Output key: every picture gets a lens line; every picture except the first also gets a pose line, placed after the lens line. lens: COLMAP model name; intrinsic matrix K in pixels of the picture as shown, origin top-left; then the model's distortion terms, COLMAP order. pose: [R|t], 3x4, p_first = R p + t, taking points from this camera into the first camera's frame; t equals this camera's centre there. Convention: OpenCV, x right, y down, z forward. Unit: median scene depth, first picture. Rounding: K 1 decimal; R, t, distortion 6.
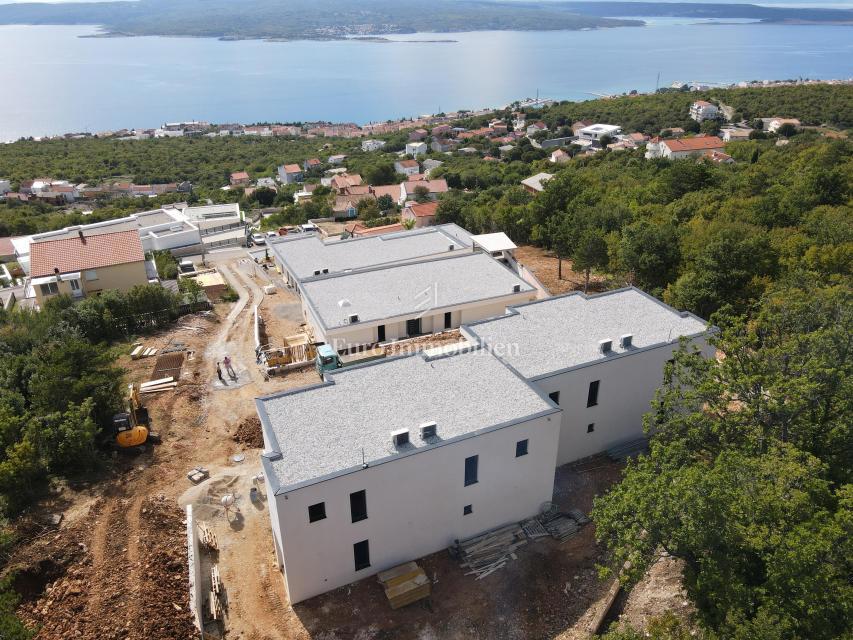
lens RADIAL K [[624.3, 0, 425.9], [0, 624.3, 312.6], [0, 0, 1]] dist [0.014494, 0.003832]
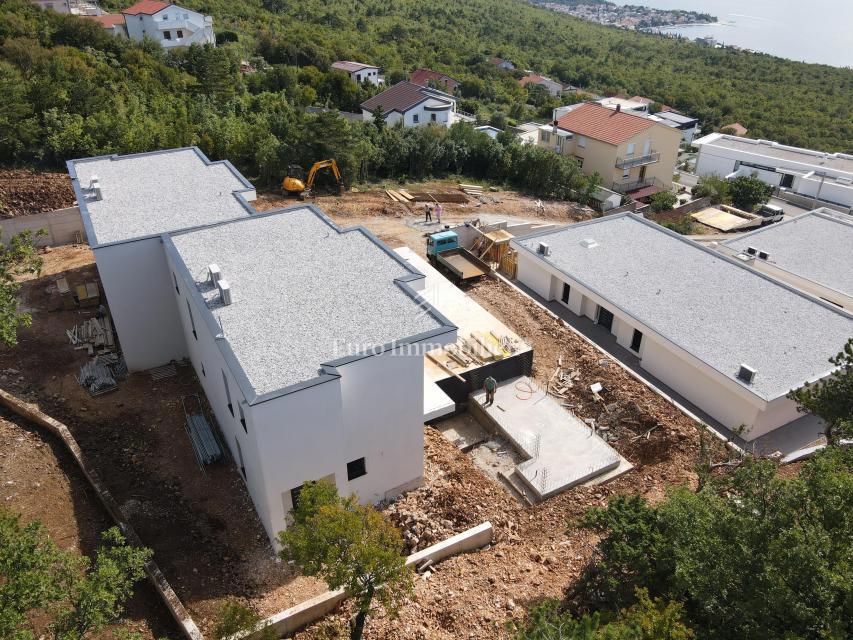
lens RADIAL K [[624.3, 0, 425.9], [0, 624.3, 312.6], [0, 0, 1]] dist [0.014494, 0.003832]
pose [[0.095602, 0.516503, -0.850932, 0.349902], [-0.450033, 0.784921, 0.425874, -0.118446], [0.887880, 0.342233, 0.307484, 0.392415]]
